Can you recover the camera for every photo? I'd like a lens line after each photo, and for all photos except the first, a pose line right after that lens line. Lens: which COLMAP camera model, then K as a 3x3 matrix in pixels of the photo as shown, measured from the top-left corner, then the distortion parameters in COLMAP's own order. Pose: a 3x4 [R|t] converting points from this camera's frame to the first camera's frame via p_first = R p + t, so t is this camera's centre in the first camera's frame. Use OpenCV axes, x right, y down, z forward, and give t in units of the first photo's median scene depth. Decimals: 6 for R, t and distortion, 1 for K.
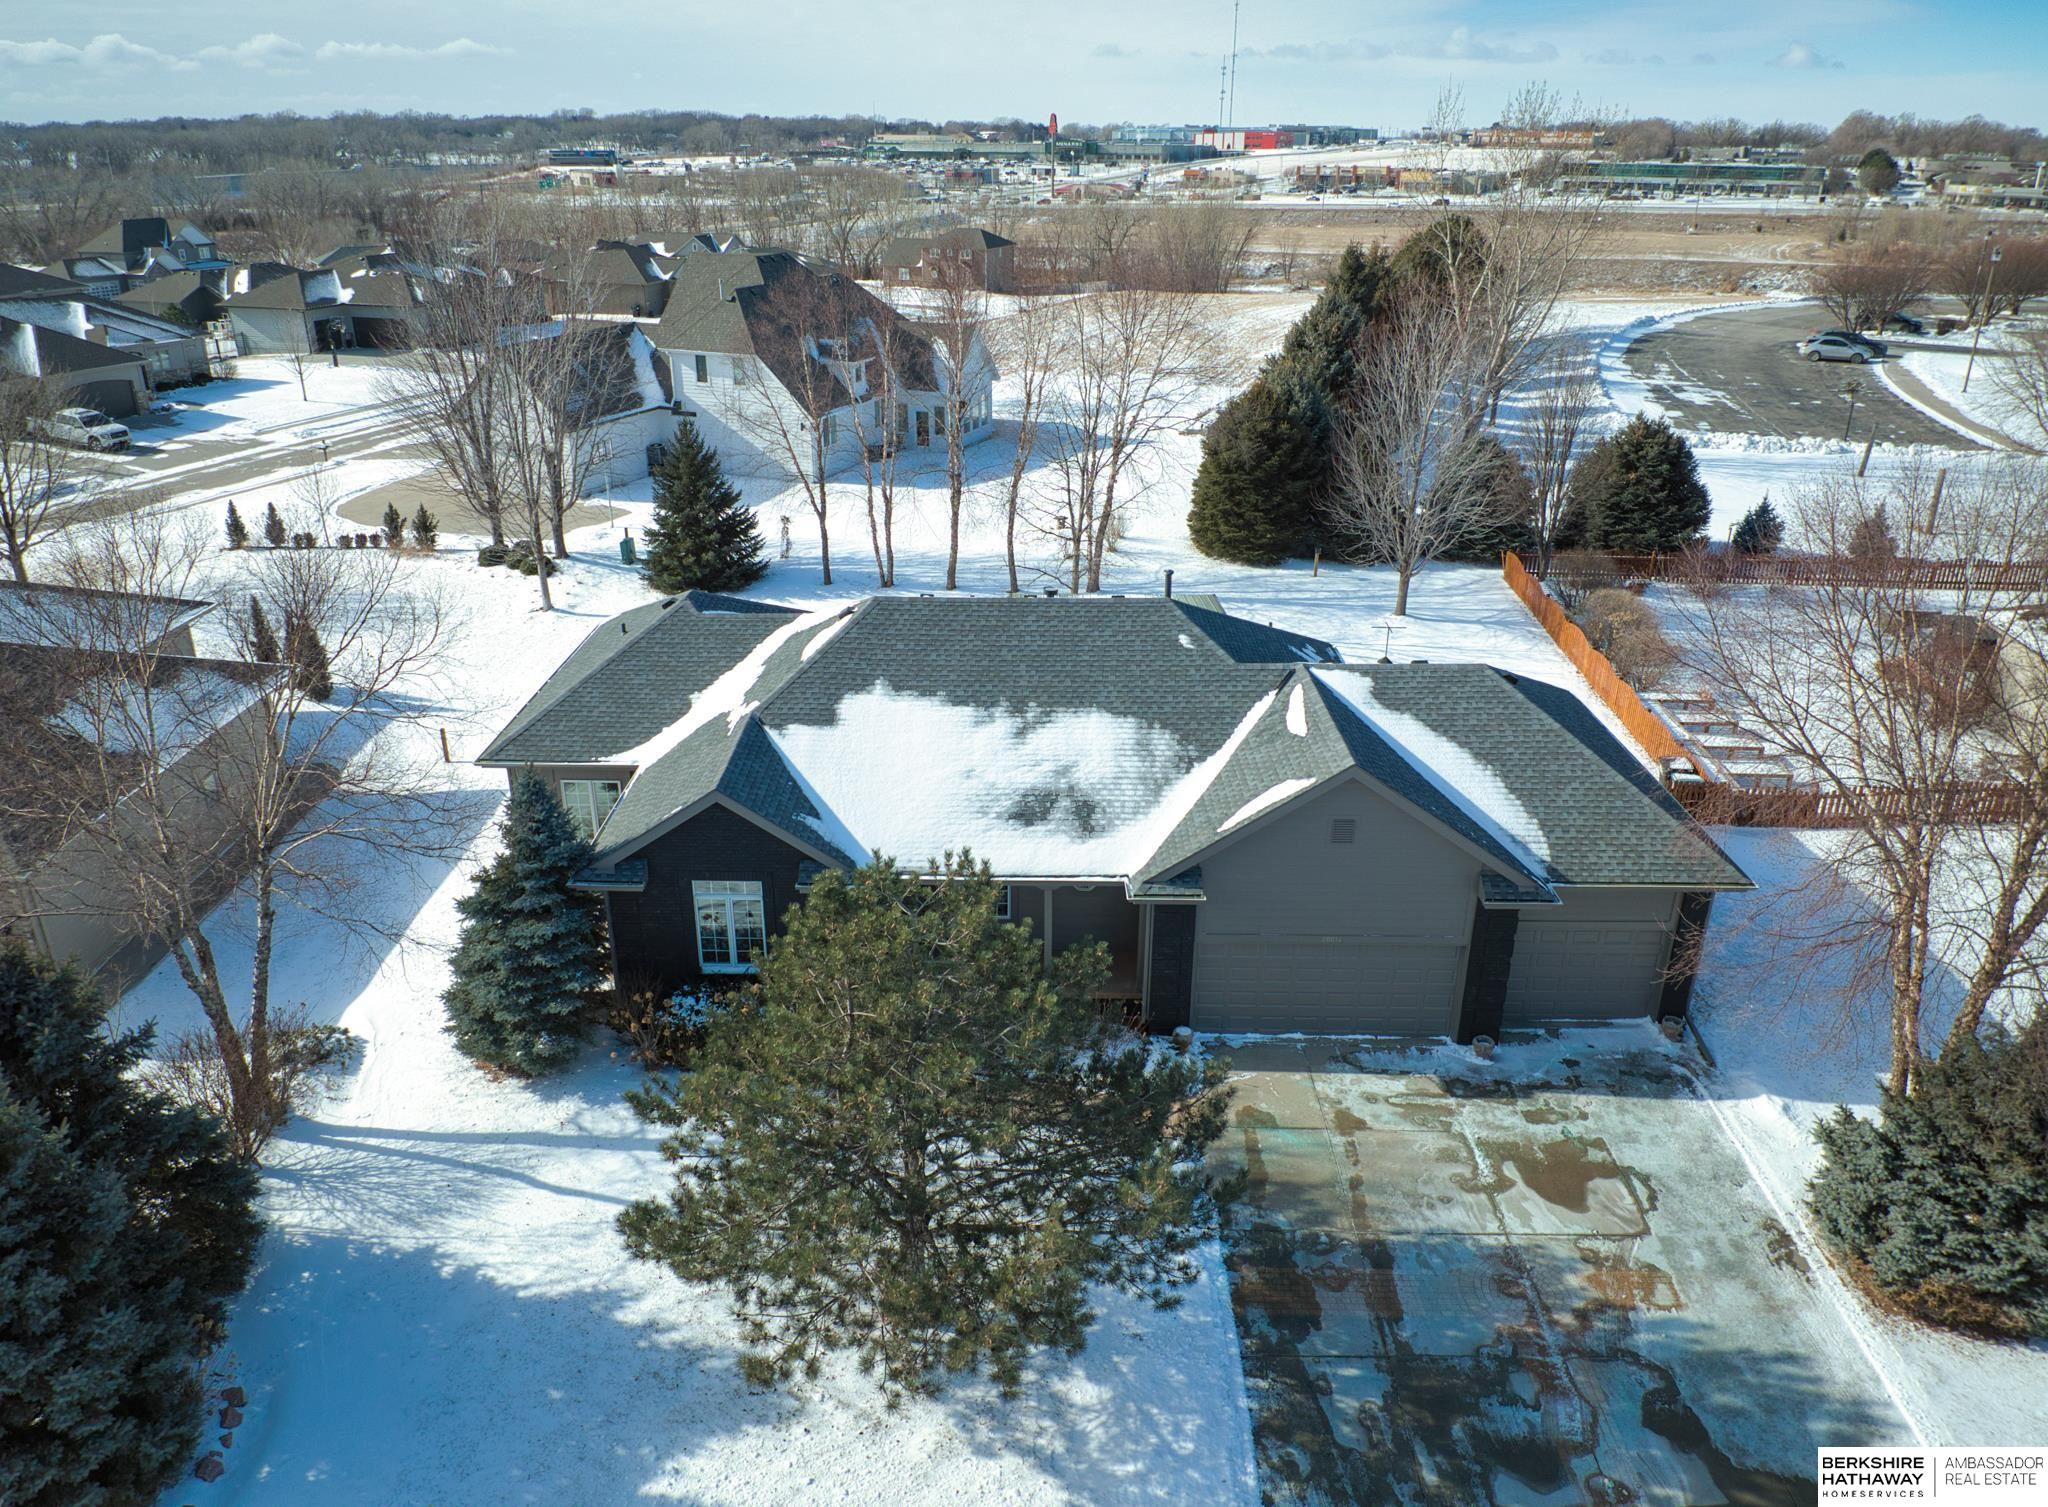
lens RADIAL K [[1467.7, 0, 1029.2], [0, 1467.7, 754.9], [0, 0, 1]] dist [-0.001756, -0.028434]
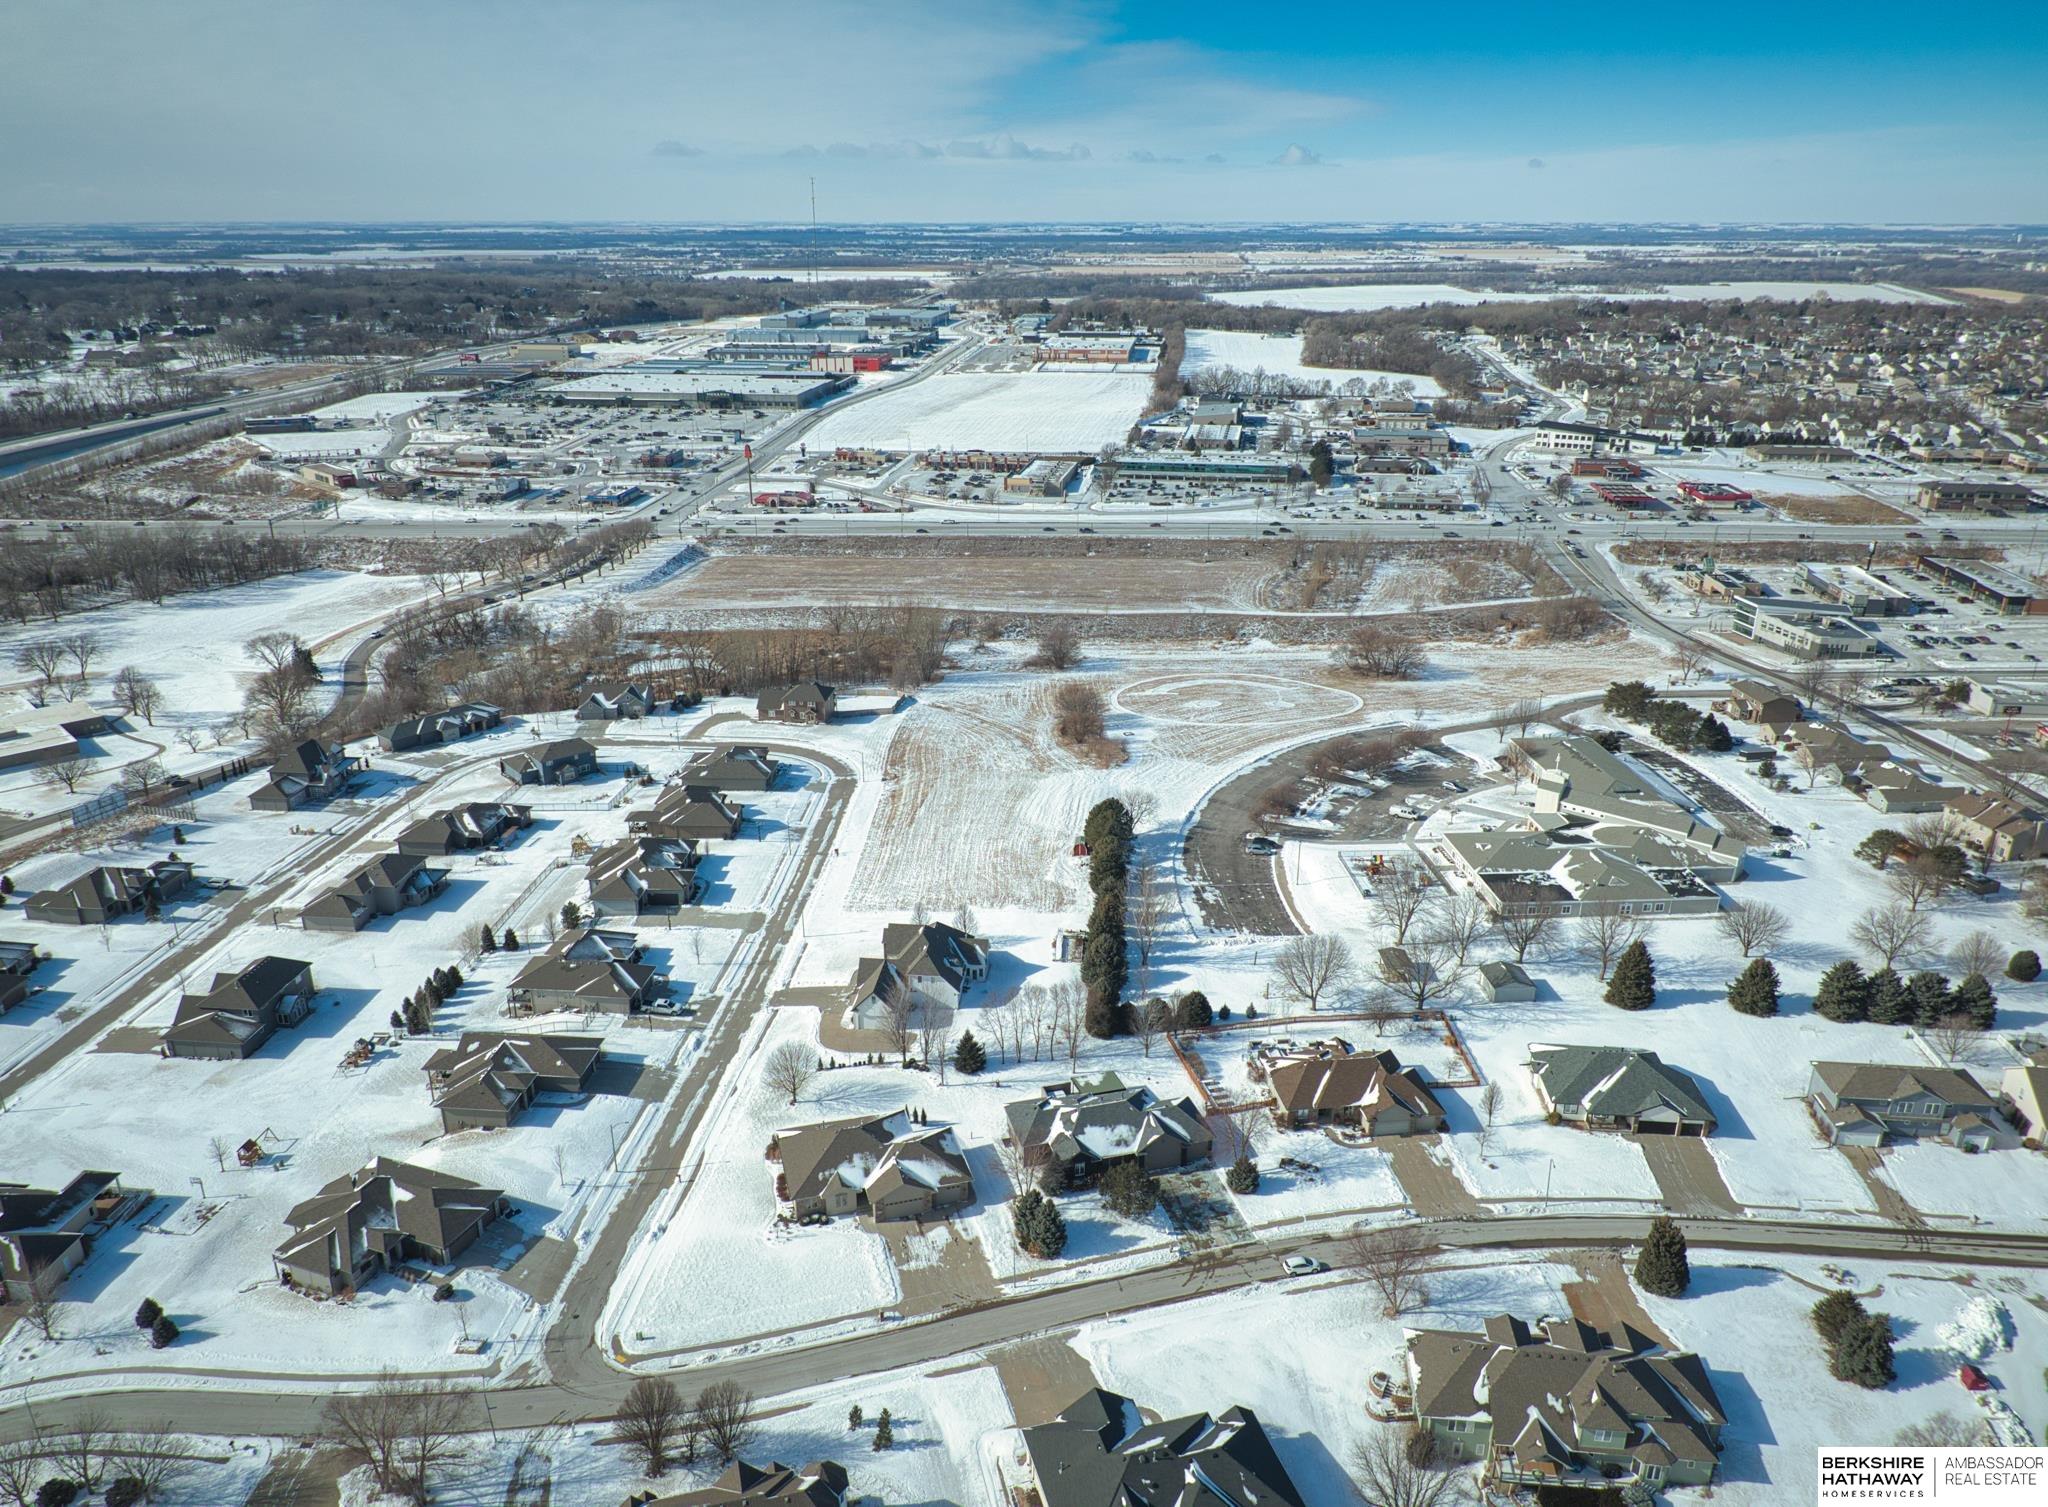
lens RADIAL K [[1458.6, 0, 1024.5], [0, 1458.6, 741.0], [0, 0, 1]] dist [0.034985, -0.050176]
pose [[0.960402, -0.101310, 0.259547, -1.012413], [0.115602, 0.992475, -0.040365, -0.811161], [-0.253505, 0.068771, 0.964886, -2.834350]]
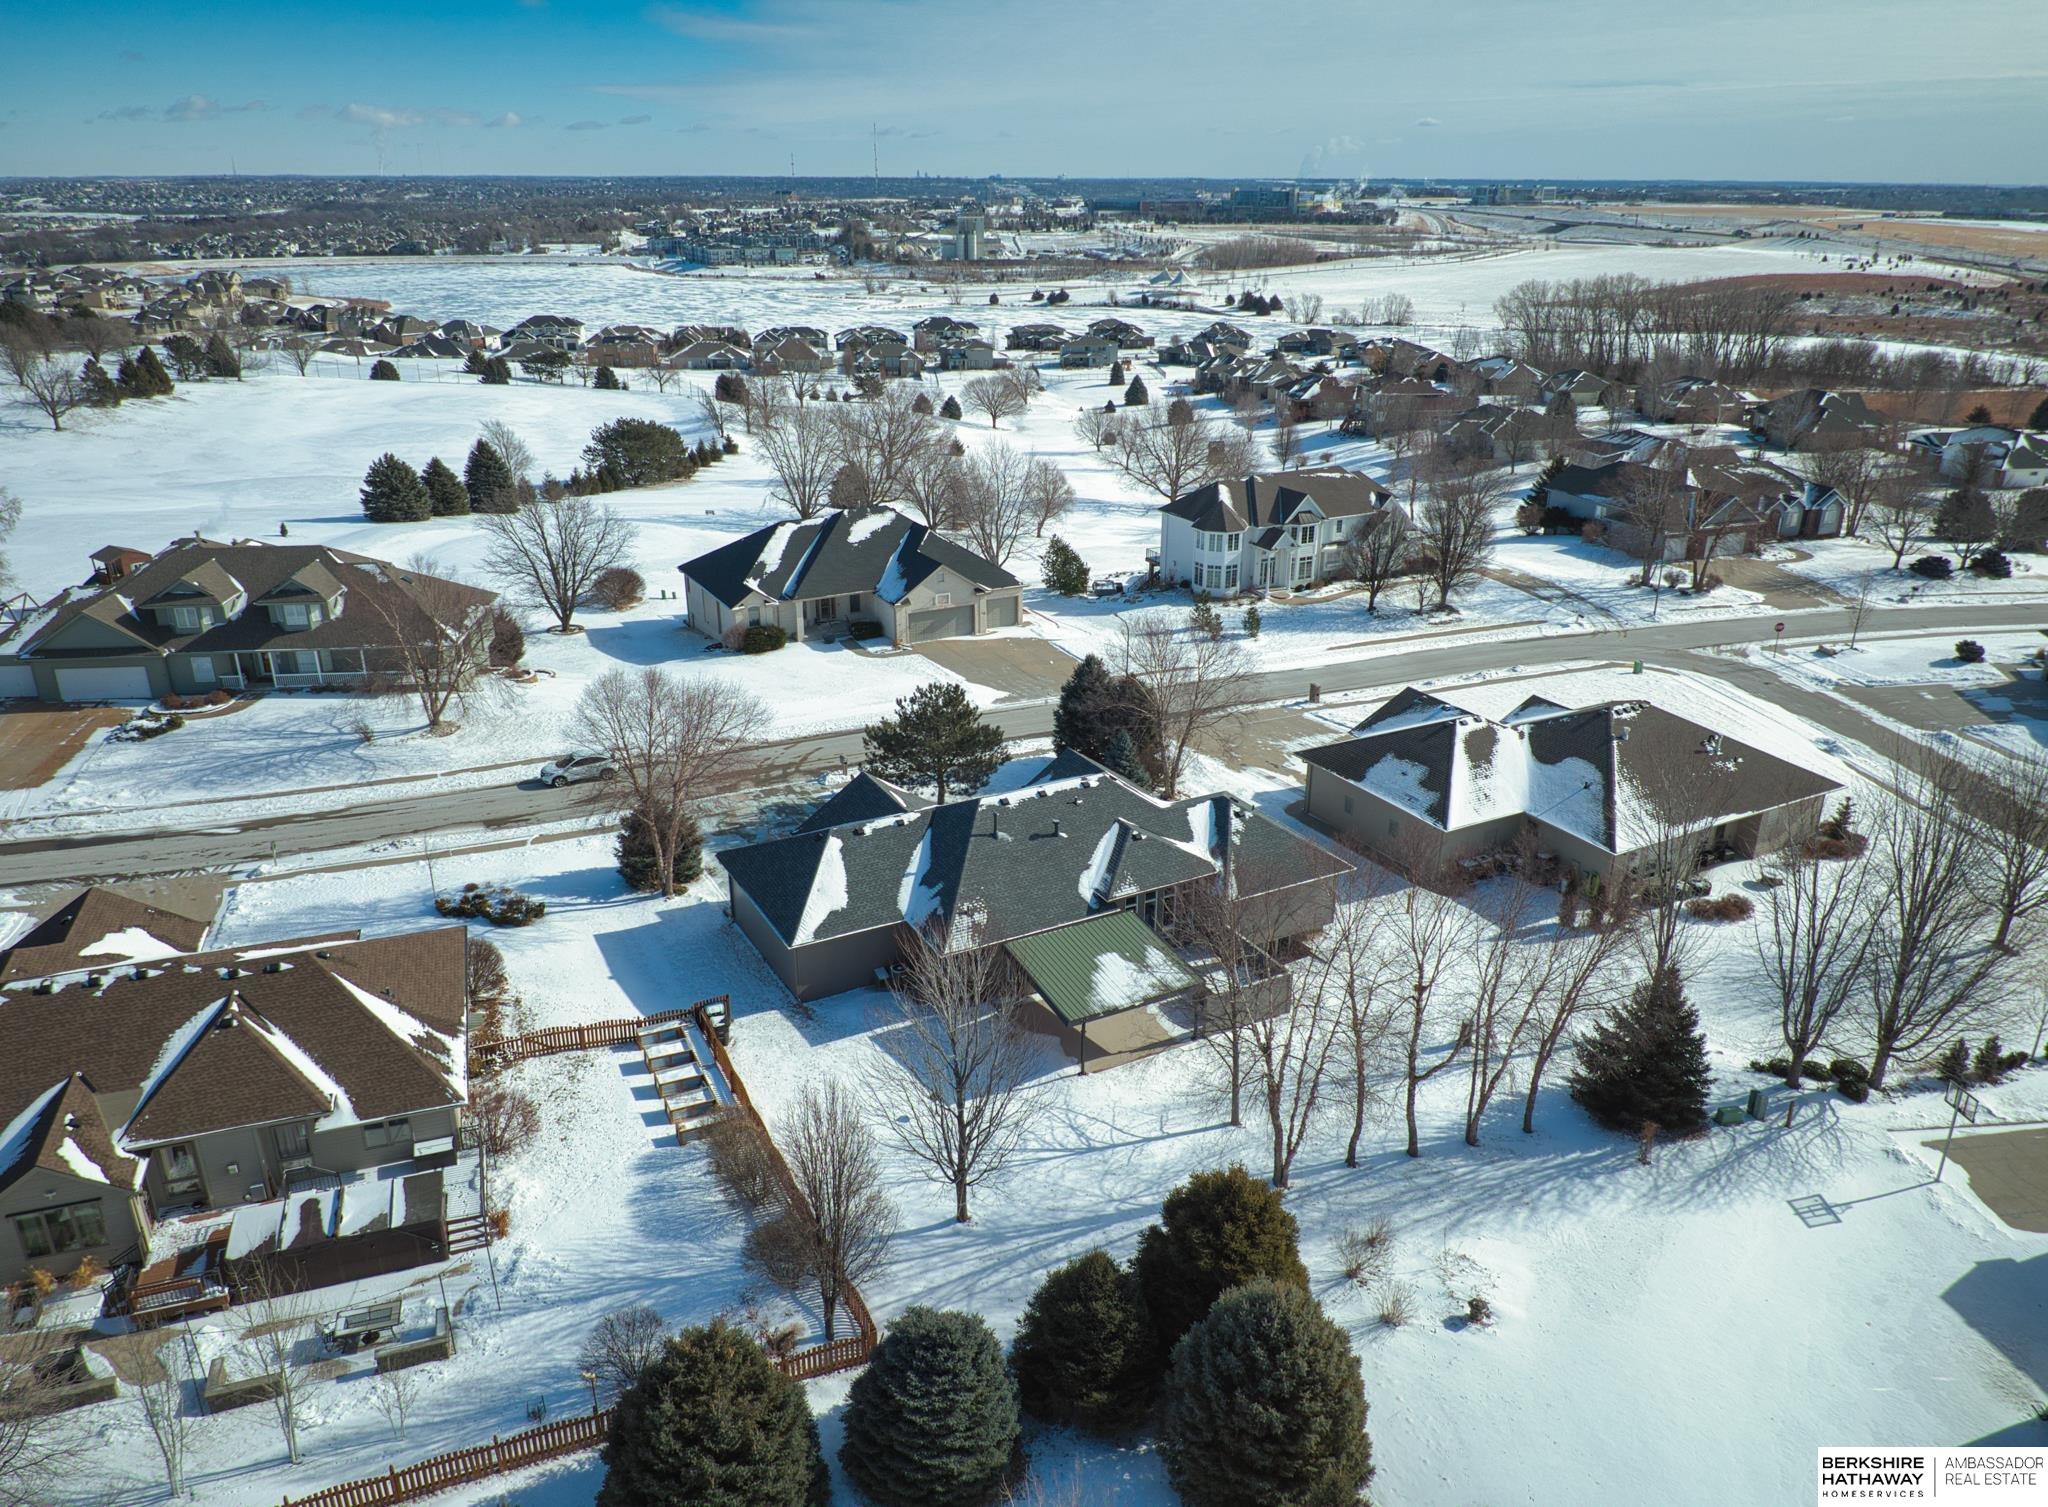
lens RADIAL K [[1450.8, 0, 1024.5], [0, 1450.8, 760.8], [0, 0, 1]] dist [0.032792, -0.048216]
pose [[-0.877137, 0.174045, -0.447593, 0.543999], [-0.191980, 0.727229, 0.659000, -0.868336], [0.440198, 0.663963, -0.604466, 1.285379]]
